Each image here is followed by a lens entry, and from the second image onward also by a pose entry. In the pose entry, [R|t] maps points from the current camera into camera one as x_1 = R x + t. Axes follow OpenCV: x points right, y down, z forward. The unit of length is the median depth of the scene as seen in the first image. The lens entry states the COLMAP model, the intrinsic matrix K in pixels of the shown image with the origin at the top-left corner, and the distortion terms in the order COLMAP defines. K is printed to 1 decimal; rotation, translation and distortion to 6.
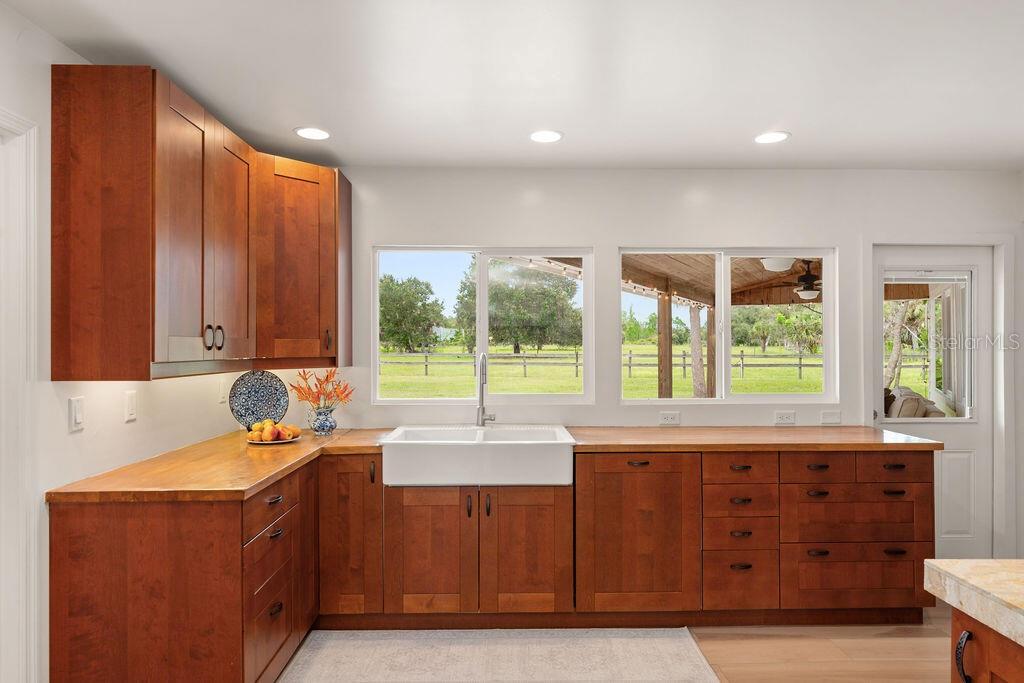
lens RADIAL K [[640.6, 0, 515.0], [0, 640.6, 345.2], [0, 0, 1]] dist [-0.001962, -0.001686]
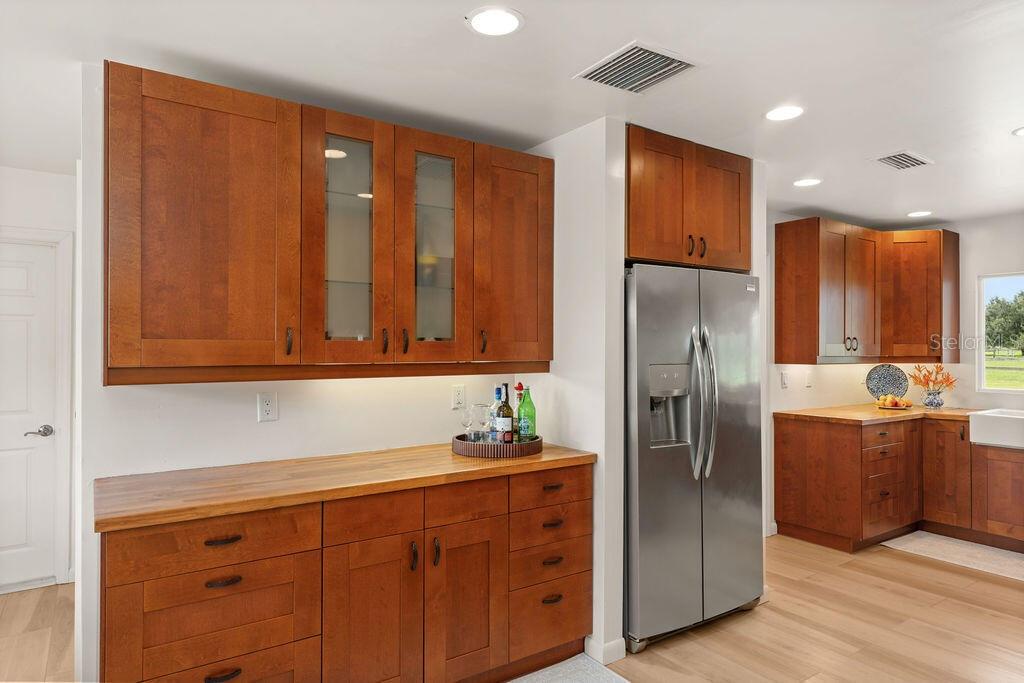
lens RADIAL K [[613.0, 0, 515.4], [0, 613.0, 343.4], [0, 0, 1]] dist [0.004080, 0.001155]
pose [[0.547480, -0.004217, -0.836808, 0.405600], [-0.002857, 0.999972, -0.006908, 0.001503], [0.836814, 0.006172, 0.547453, -0.658681]]
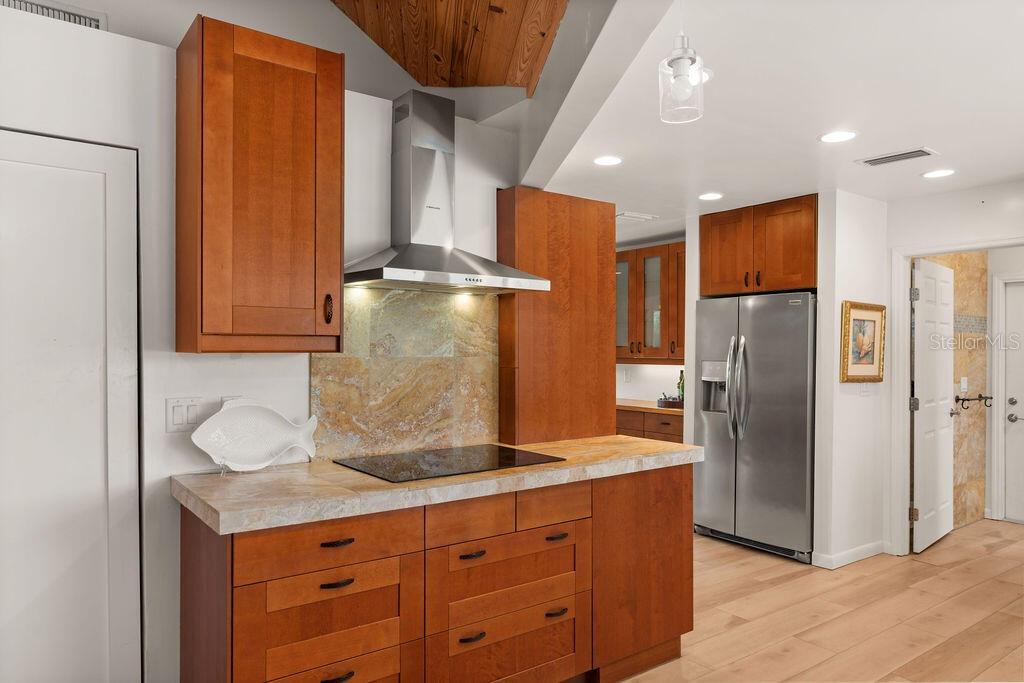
lens RADIAL K [[692.1, 0, 511.1], [0, 692.1, 346.1], [0, 0, 1]] dist [-0.004318, -0.000089]
pose [[-0.814443, -0.004216, -0.580228, 1.106125], [-0.004979, 0.999988, -0.000277, -0.009217], [0.580222, 0.002663, -0.814454, 1.093776]]
